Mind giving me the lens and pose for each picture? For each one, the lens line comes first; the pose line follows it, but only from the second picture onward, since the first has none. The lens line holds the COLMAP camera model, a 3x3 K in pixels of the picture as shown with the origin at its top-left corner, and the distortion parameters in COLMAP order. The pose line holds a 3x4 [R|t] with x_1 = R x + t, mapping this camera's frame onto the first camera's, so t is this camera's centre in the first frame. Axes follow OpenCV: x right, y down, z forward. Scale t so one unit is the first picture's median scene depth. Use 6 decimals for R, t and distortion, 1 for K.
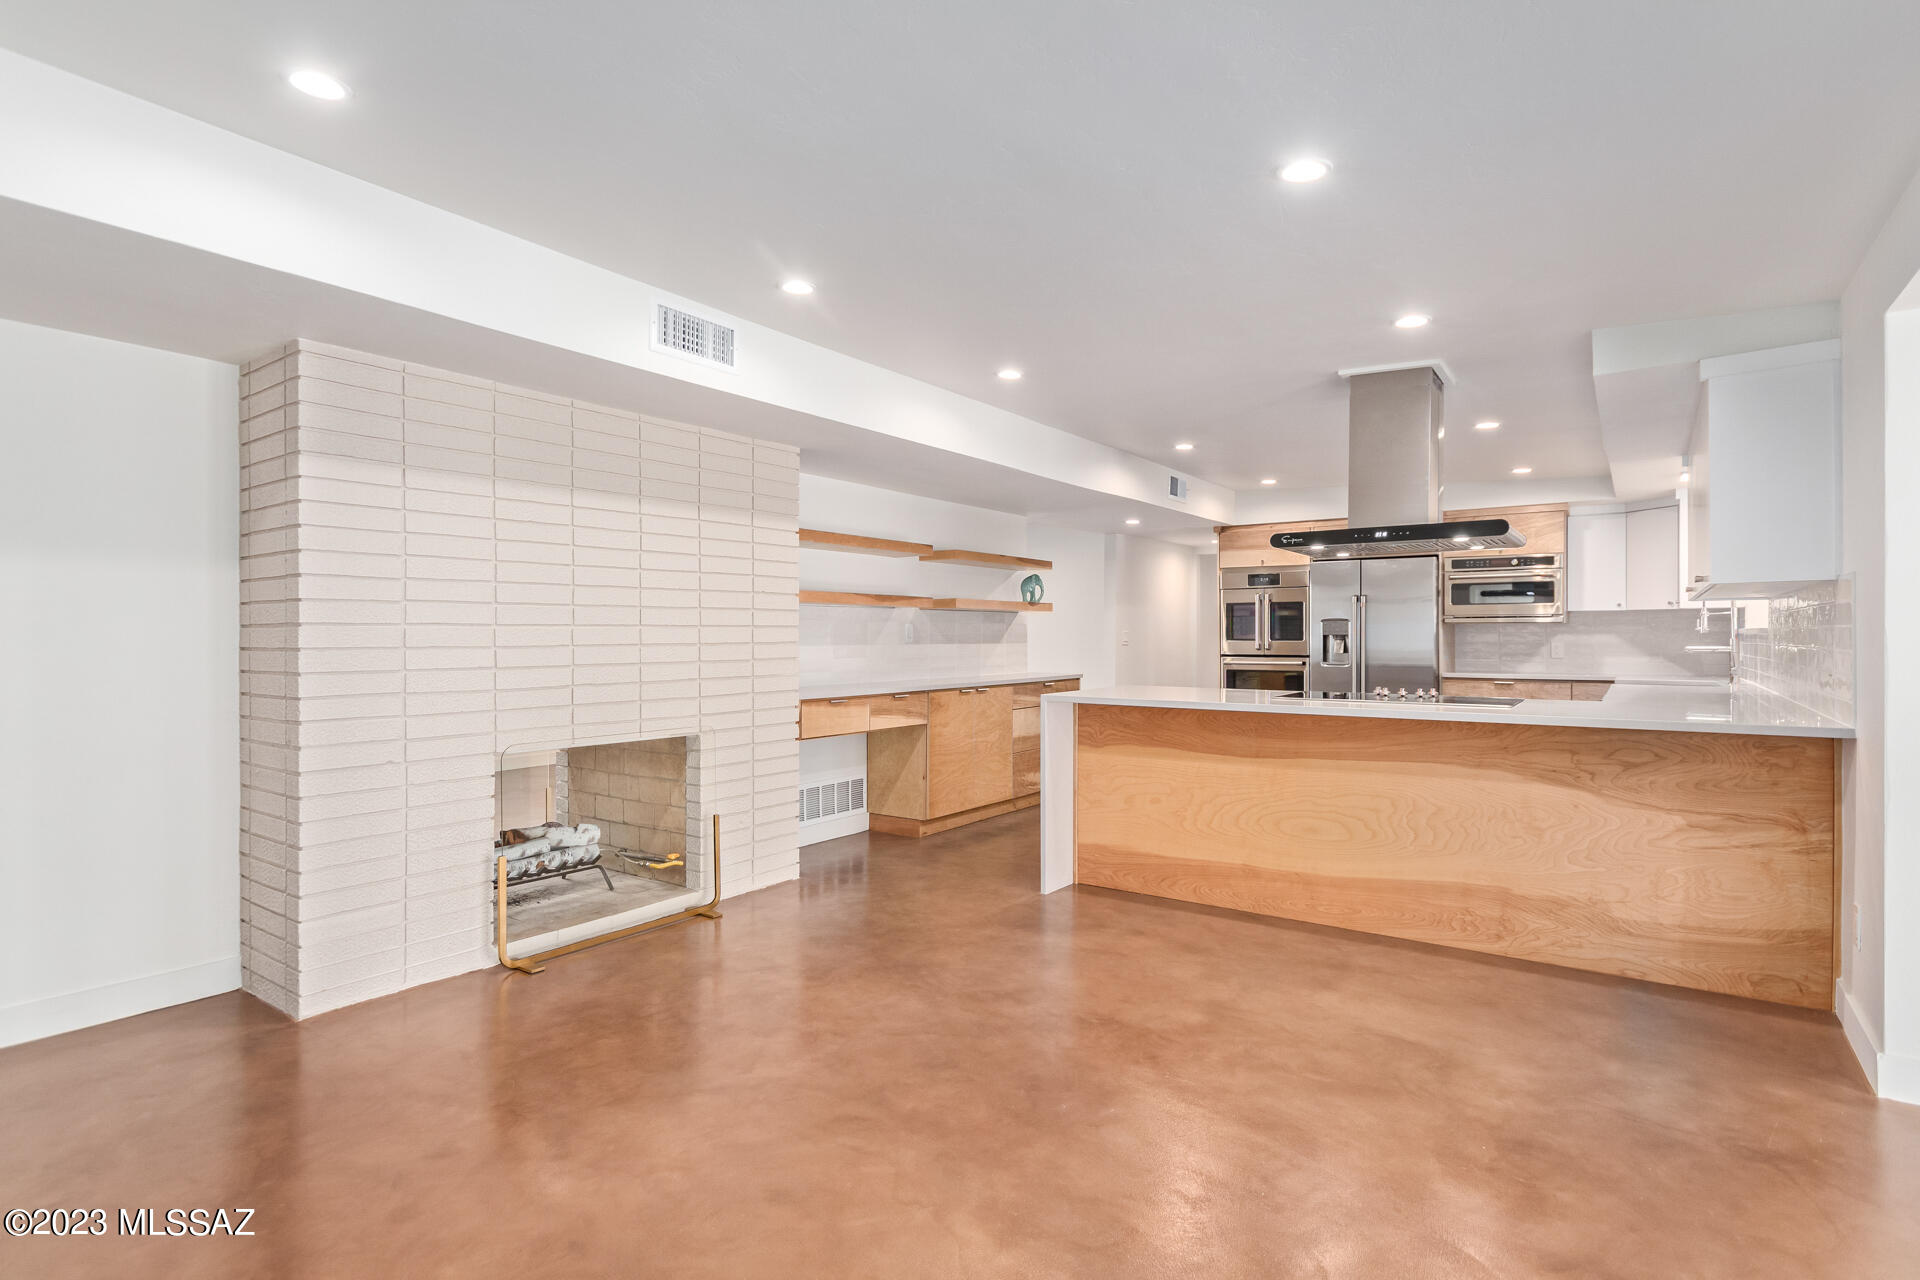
lens RADIAL K [[946.8, 0, 974.8], [0, 946.8, 634.5], [0, 0, 1]] dist [-0.000571, -0.000151]
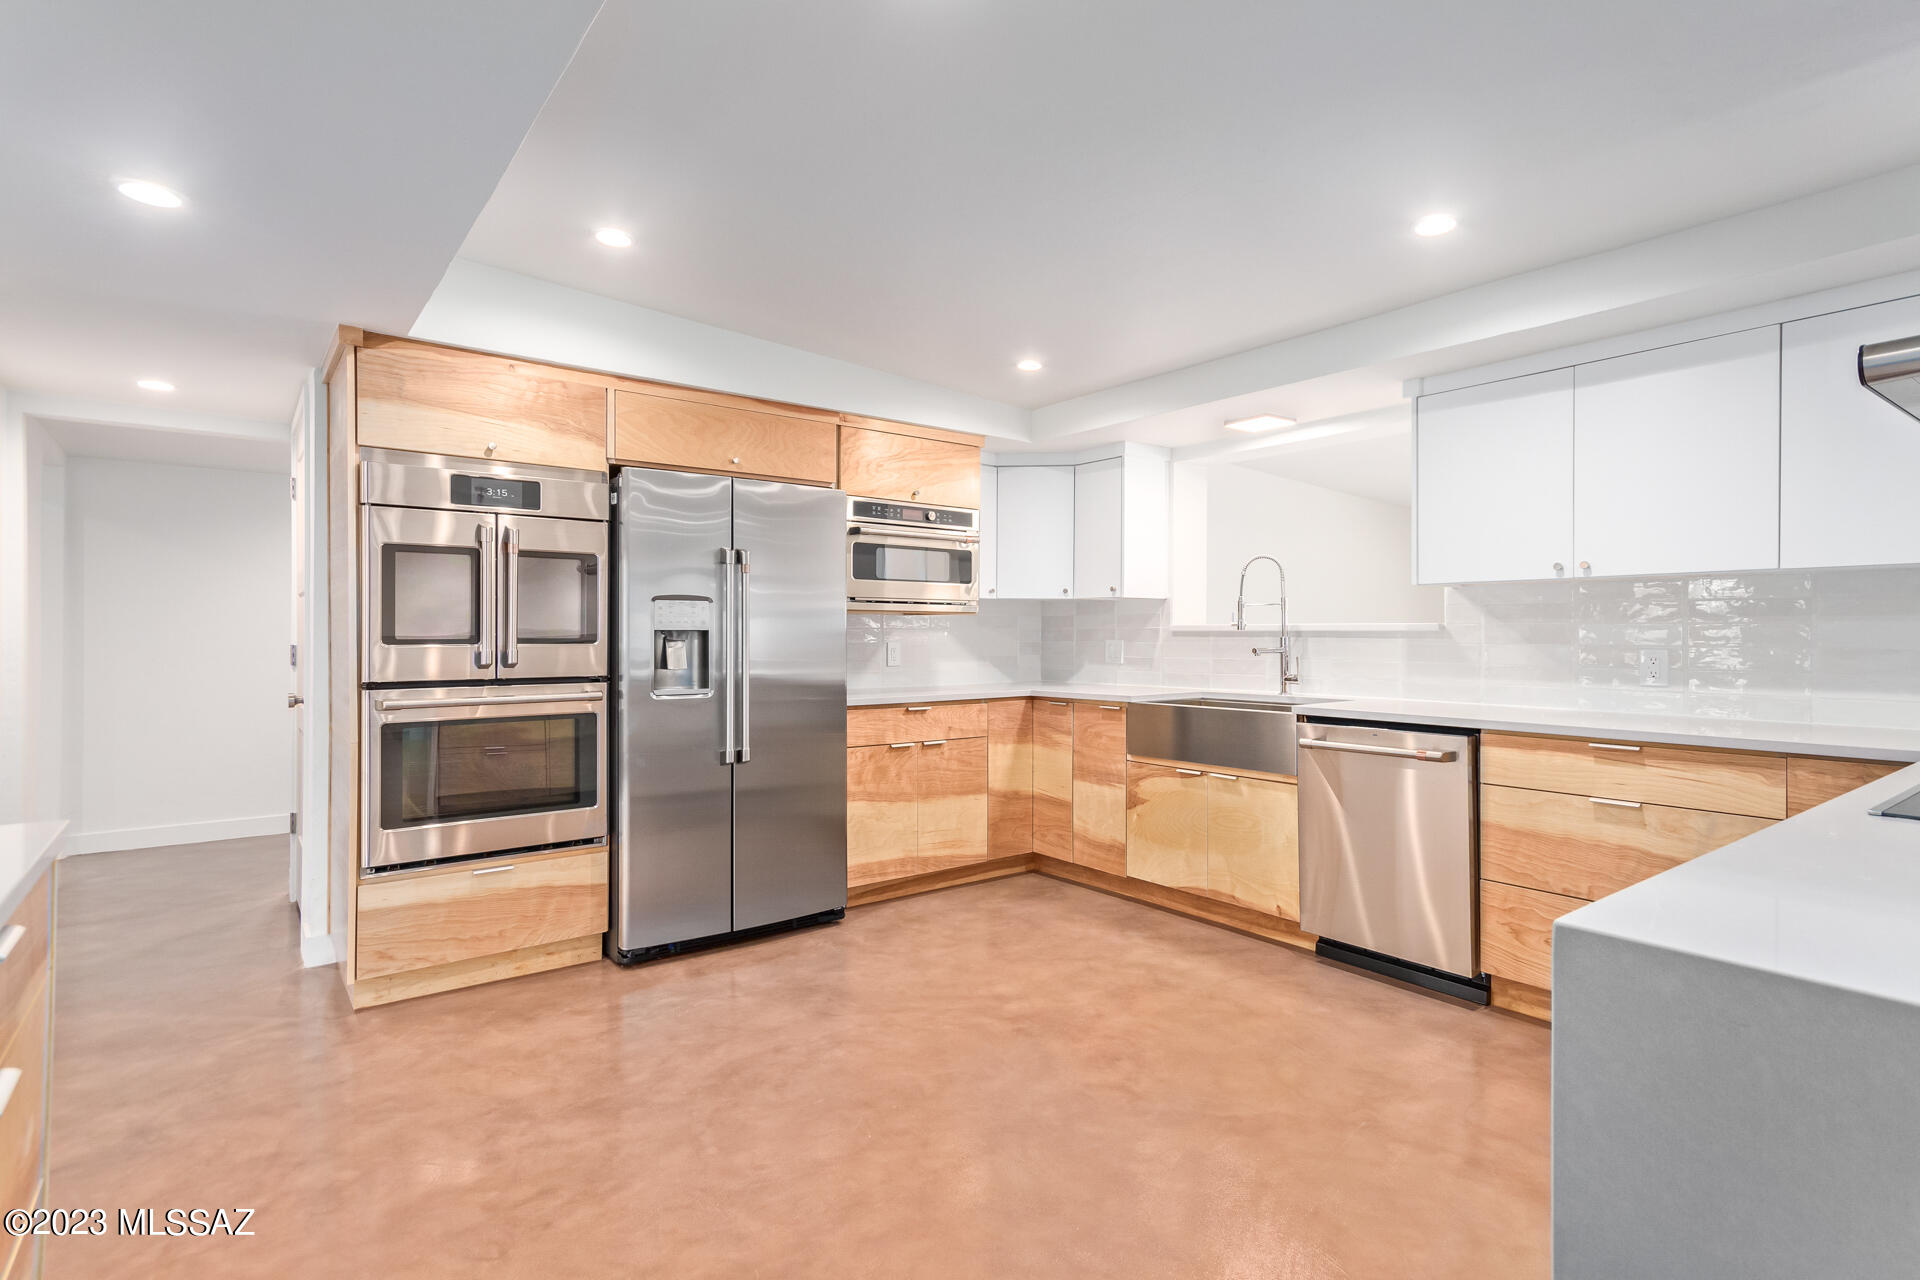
lens RADIAL K [[935.8, 0, 960.6], [0, 935.8, 634.1], [0, 0, 1]] dist [0.011611, 0.000751]
pose [[0.296987, 0.000583, 0.954881, -0.028591], [-0.002142, 0.999998, 0.000056, 0.003085], [-0.954879, -0.002062, 0.296988, 1.224724]]
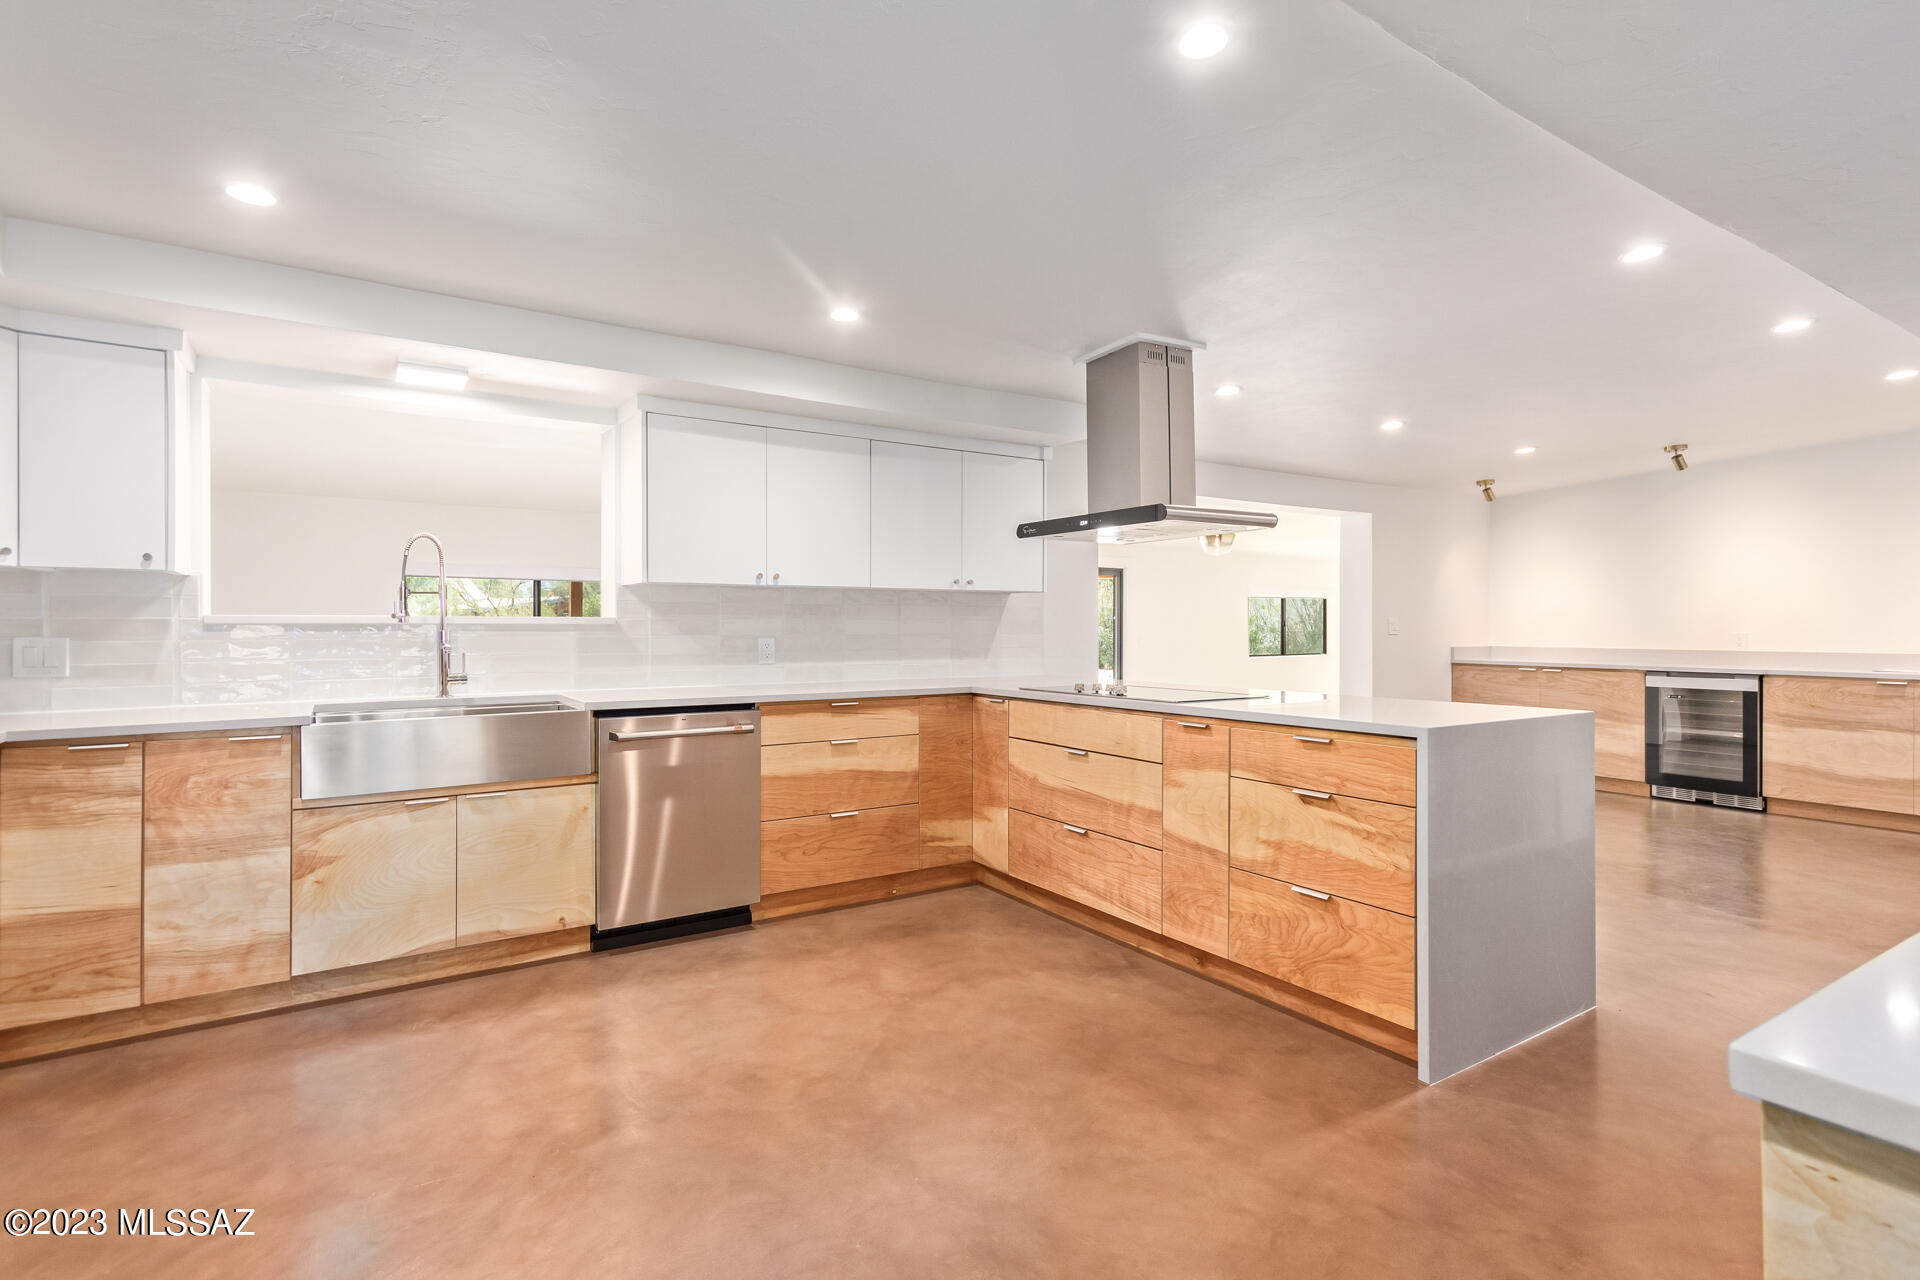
lens RADIAL K [[935.8, 0, 960.6], [0, 935.8, 634.1], [0, 0, 1]] dist [0.011611, 0.000751]
pose [[-0.929755, -0.001565, 0.368176, 0.244025], [0.000829, 0.999980, 0.006344, 0.003466], [-0.368179, 0.006203, -0.929734, 1.777773]]
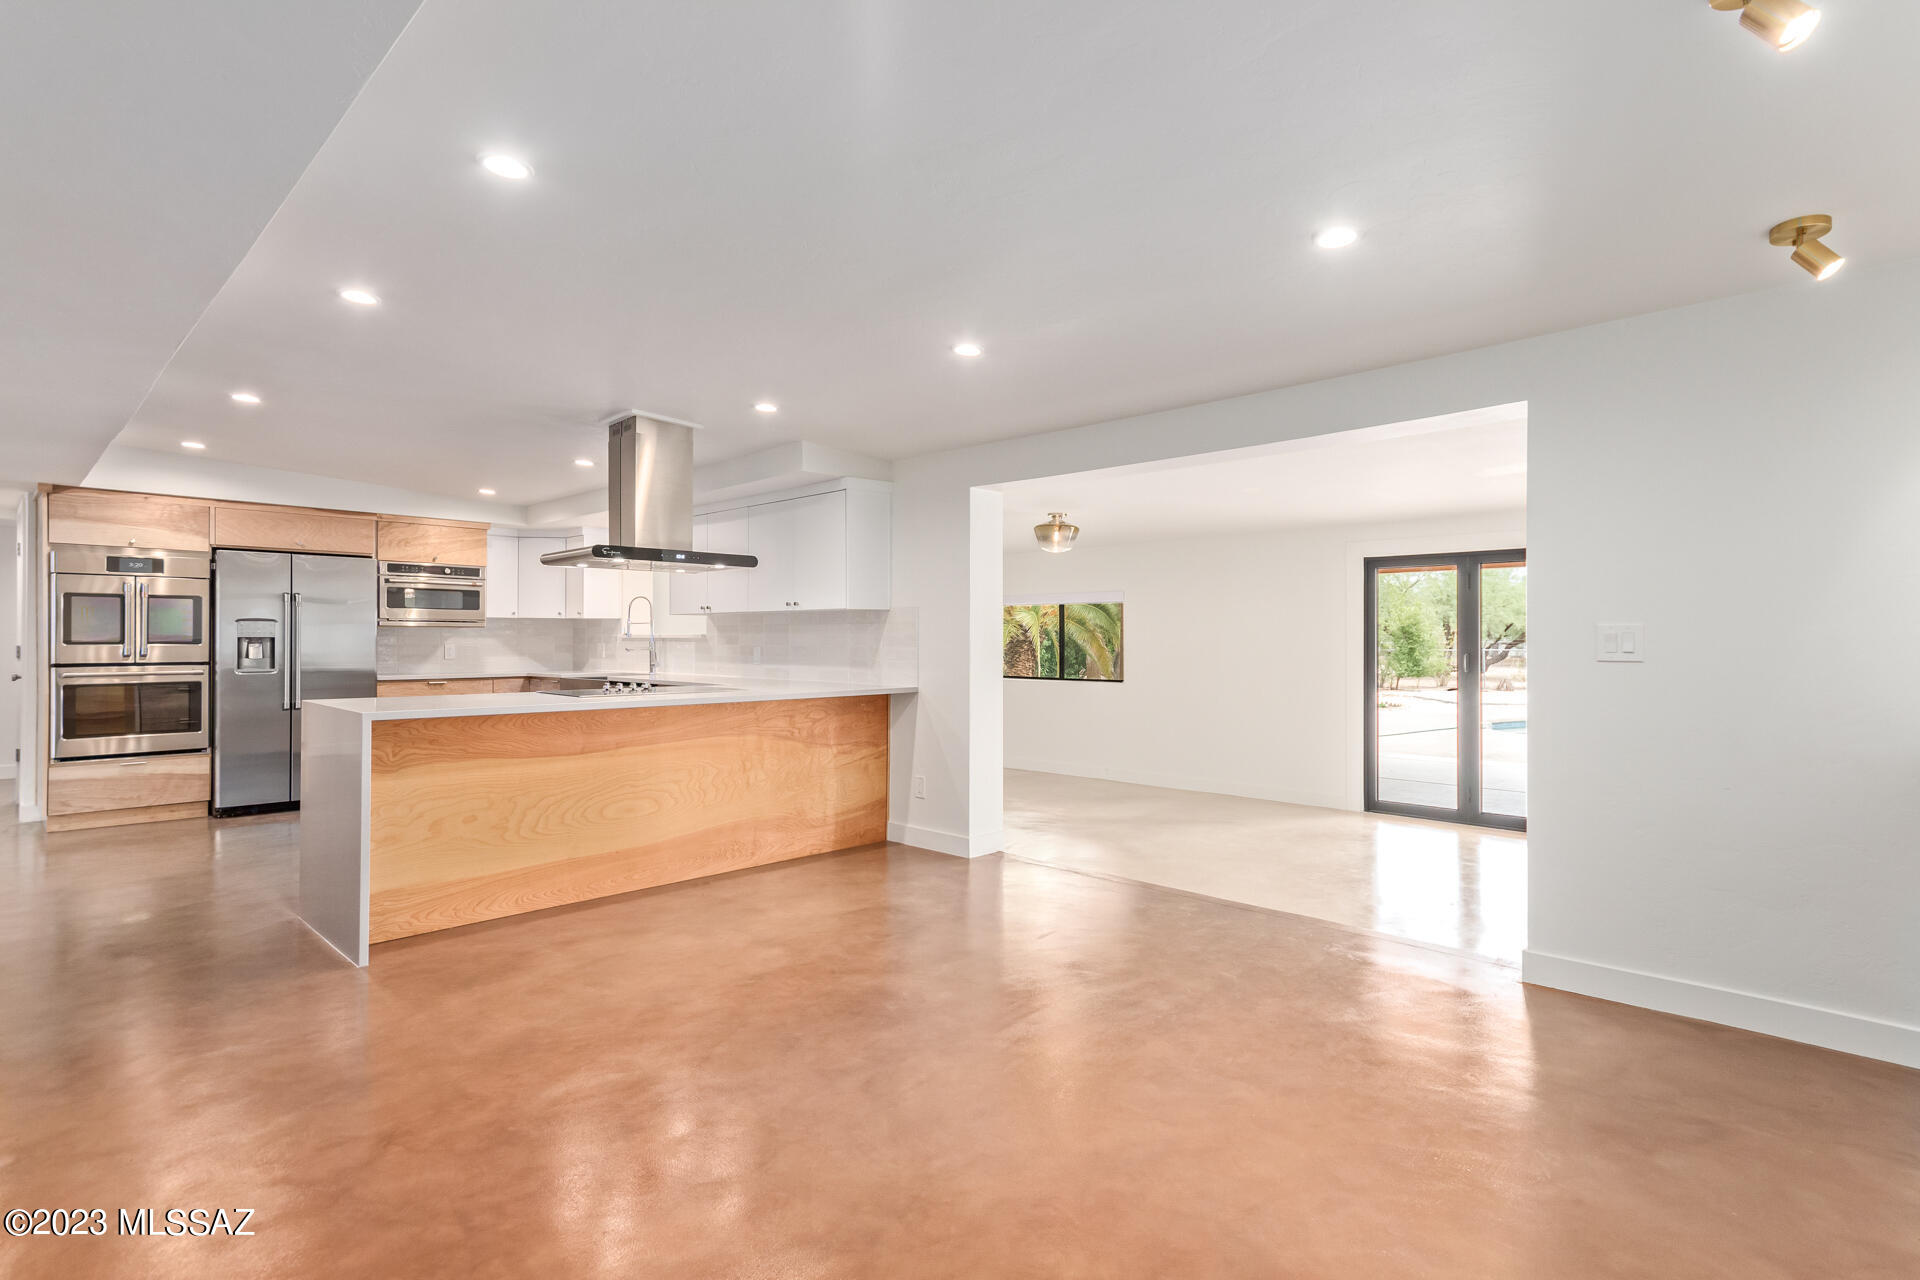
lens RADIAL K [[940.3, 0, 962.9], [0, 940.3, 638.2], [0, 0, 1]] dist [0.016531, 0.000695]
pose [[0.155915, 0.002992, 0.987766, -0.622157], [-0.003007, 0.999992, -0.002554, 0.002426], [-0.987766, -0.002572, 0.155923, 0.383080]]
